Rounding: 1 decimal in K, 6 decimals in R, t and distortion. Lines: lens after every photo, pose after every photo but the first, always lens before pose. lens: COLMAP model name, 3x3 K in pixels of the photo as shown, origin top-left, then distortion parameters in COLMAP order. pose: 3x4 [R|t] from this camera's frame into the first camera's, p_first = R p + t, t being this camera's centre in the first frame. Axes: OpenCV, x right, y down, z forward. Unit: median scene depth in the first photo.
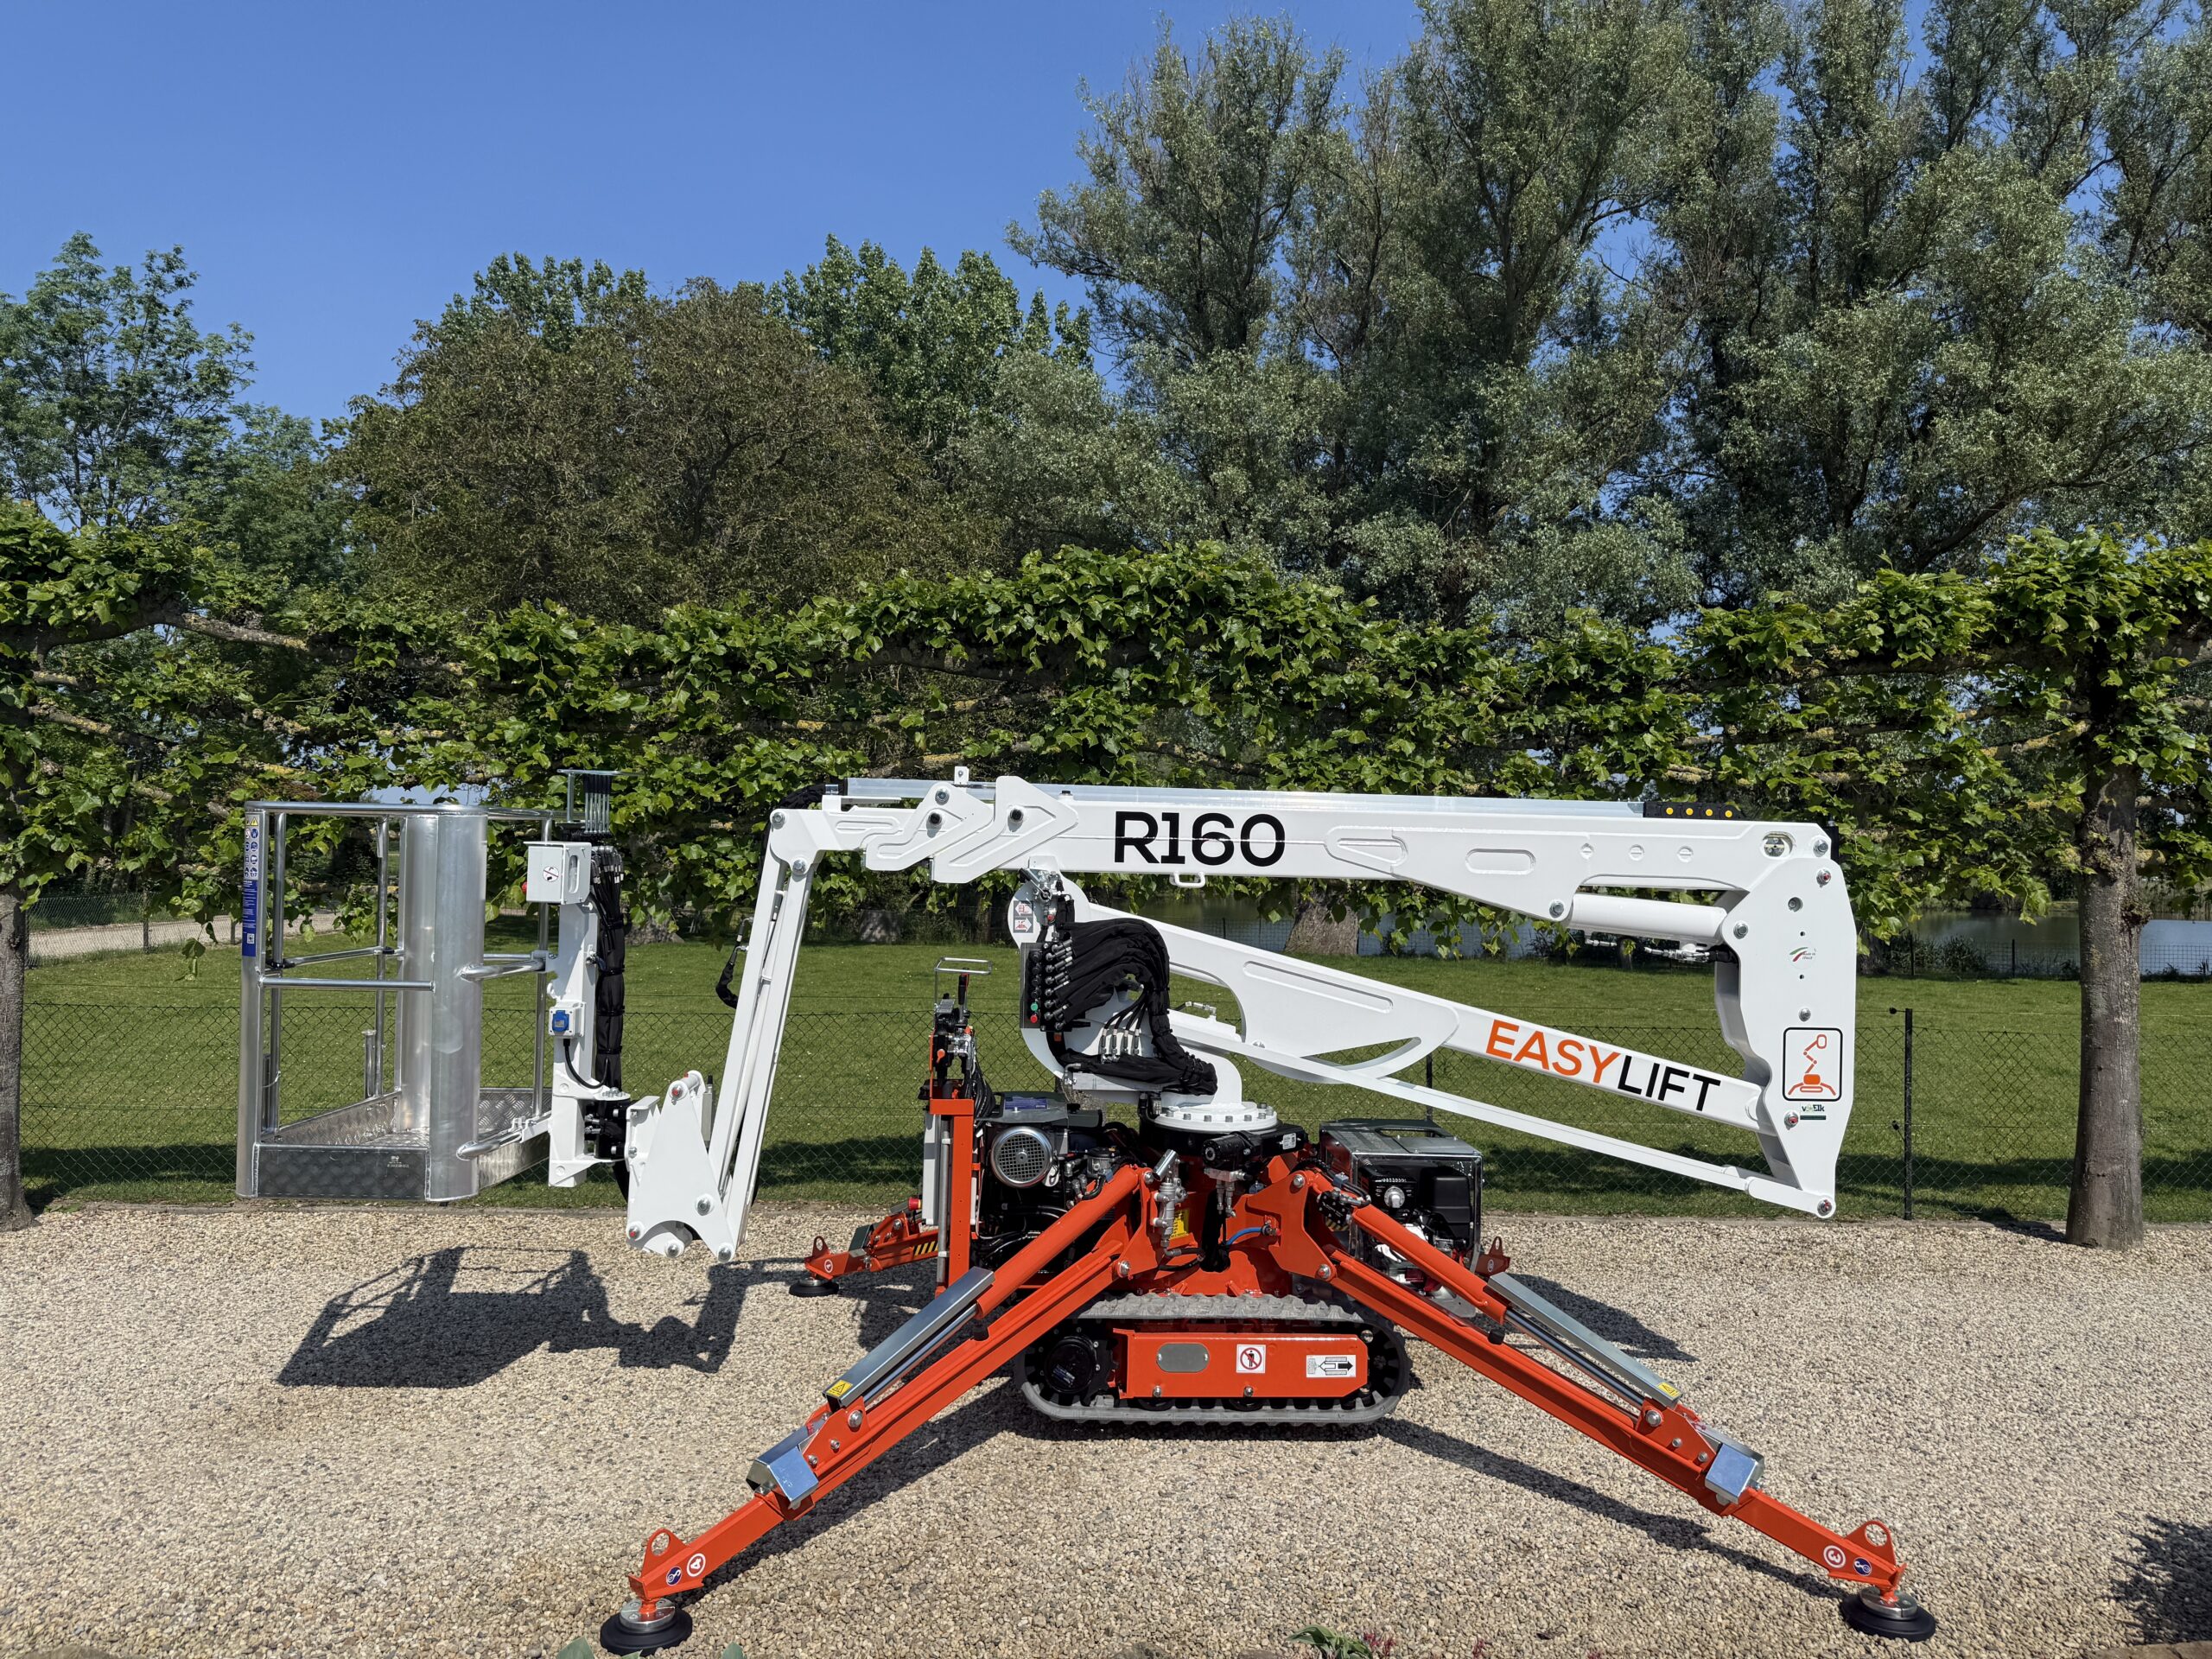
lens RADIAL K [[1566.6, 0, 1115.7], [0, 1566.6, 824.6], [0, 0, 1]] dist [0.036483, -0.037951]
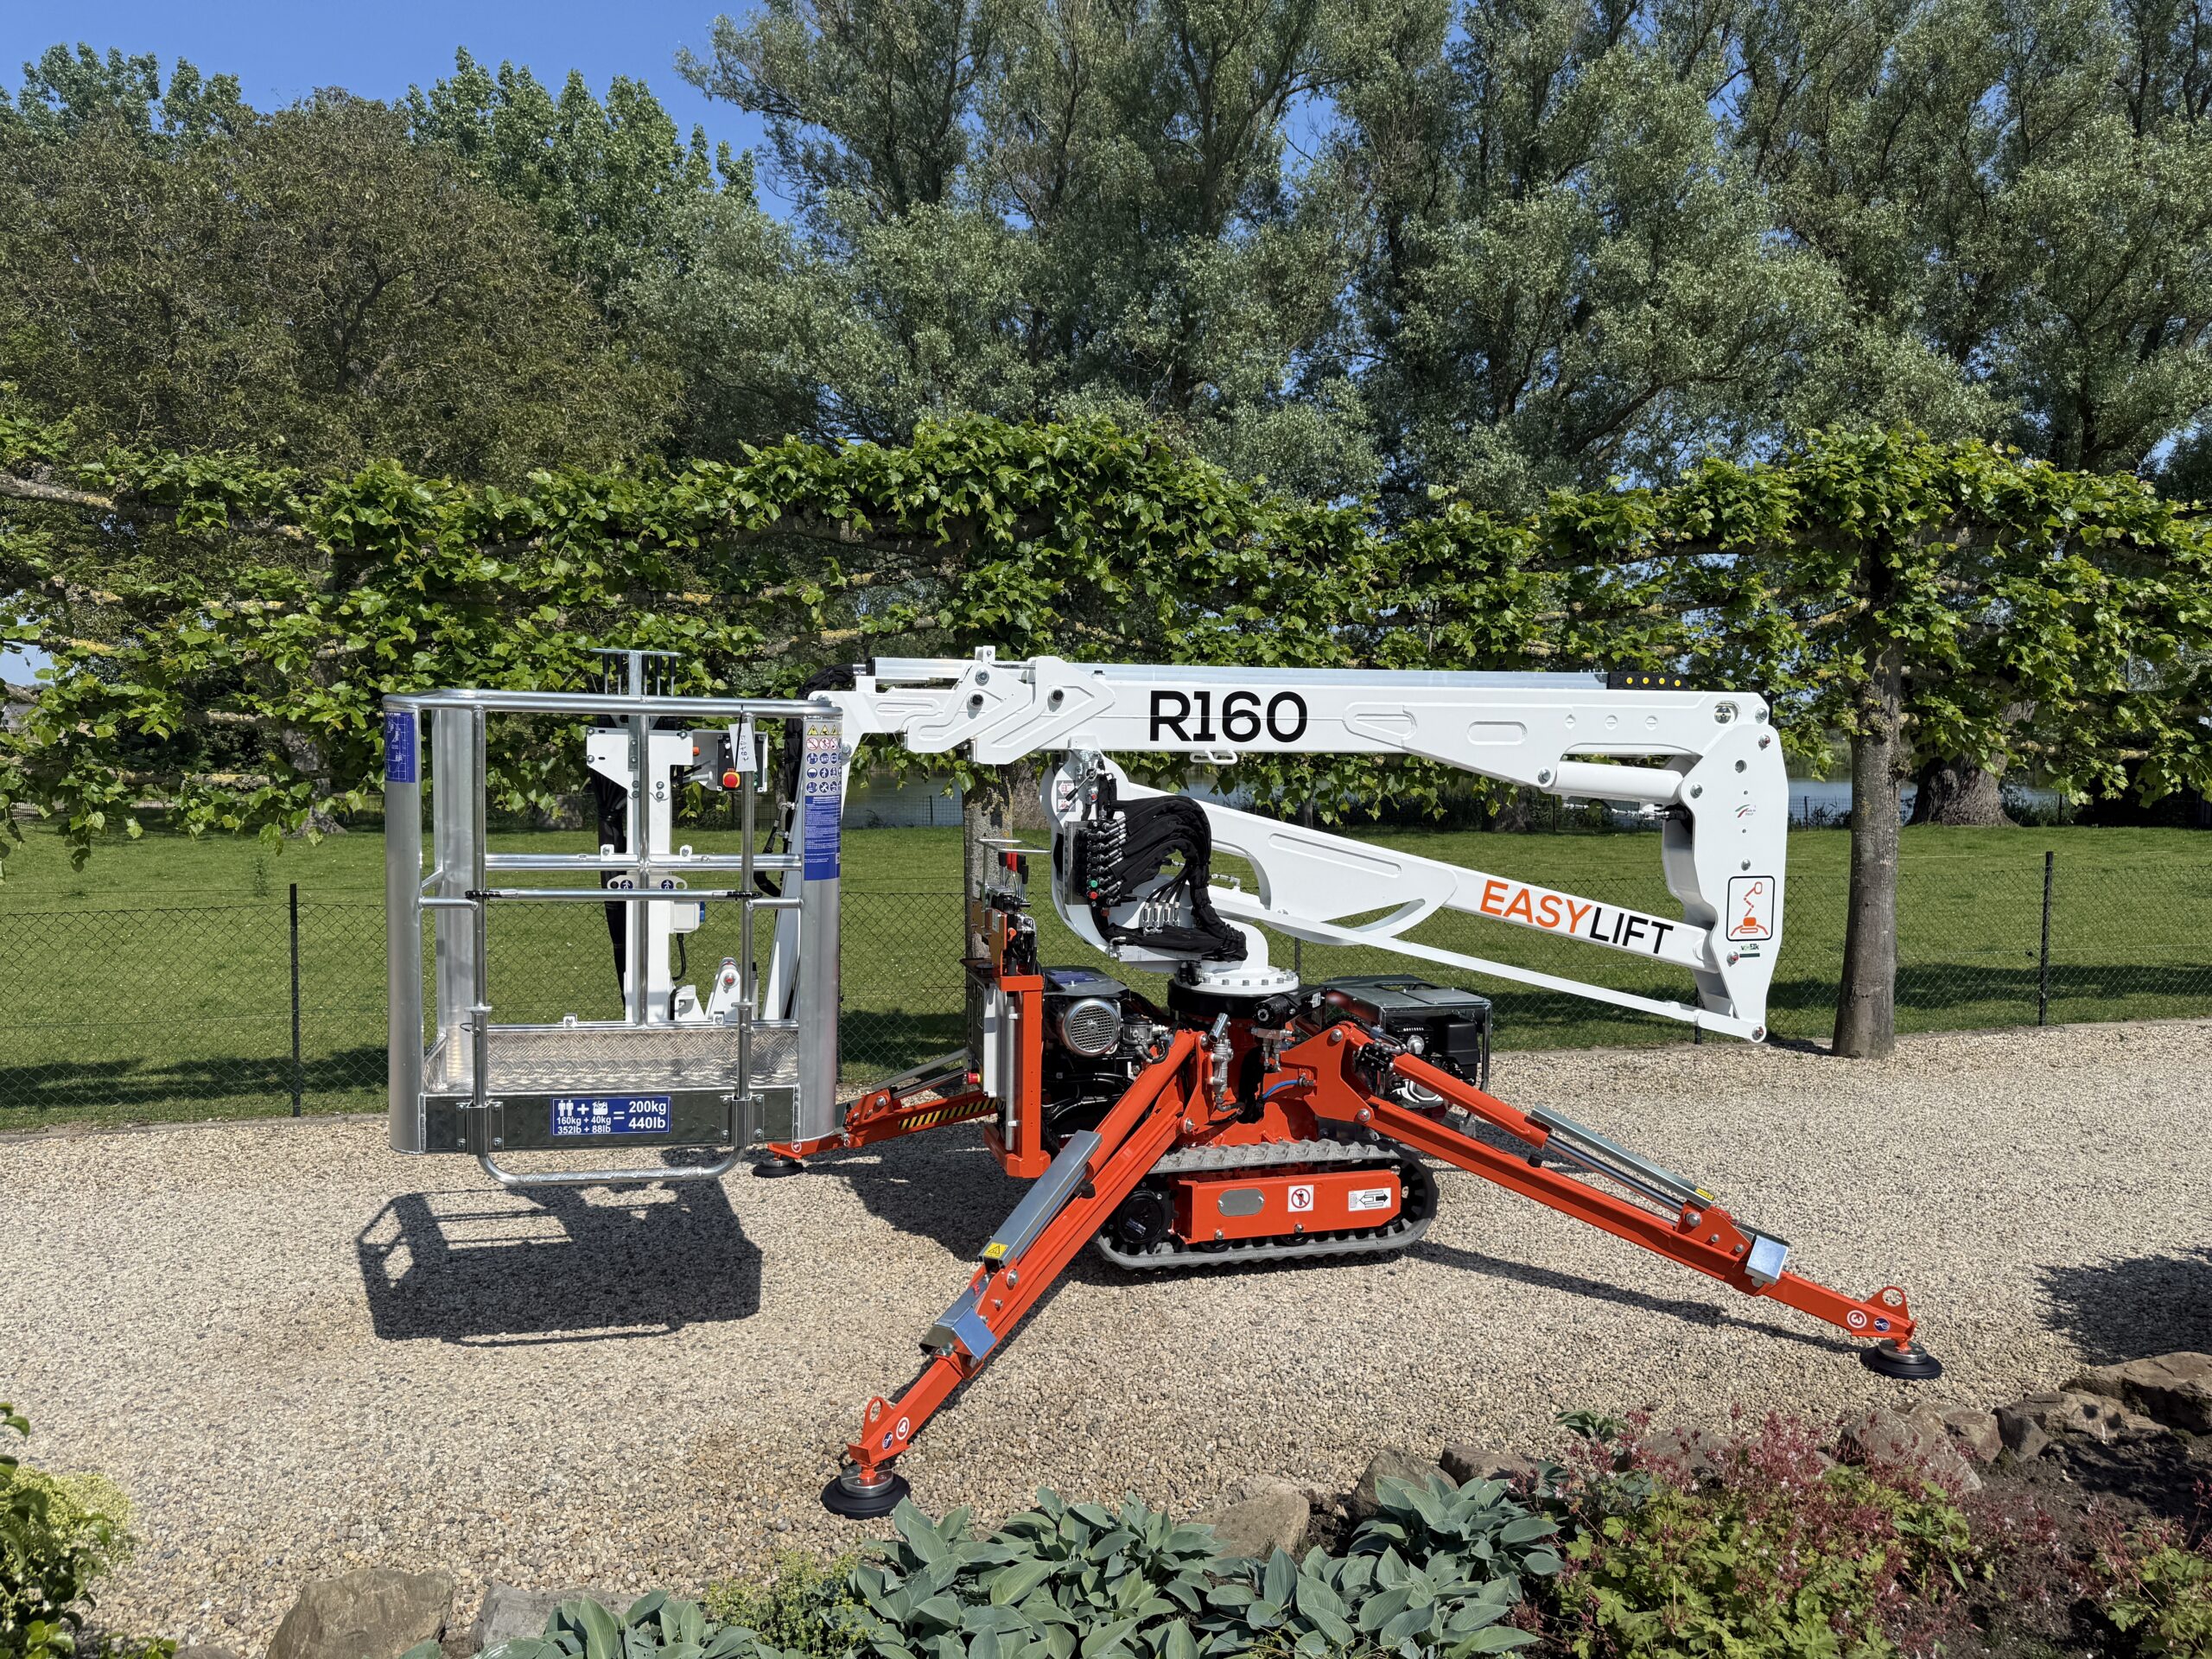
lens RADIAL K [[1566.6, 0, 1106.3], [0, 1566.6, 843.8], [0, 0, 1]] dist [0.036483, -0.037951]
pose [[0.976939, -0.028010, 0.211676, -0.159327], [0.008366, 0.995619, 0.093133, -0.001674], [-0.213357, -0.089214, 0.972892, 0.004572]]
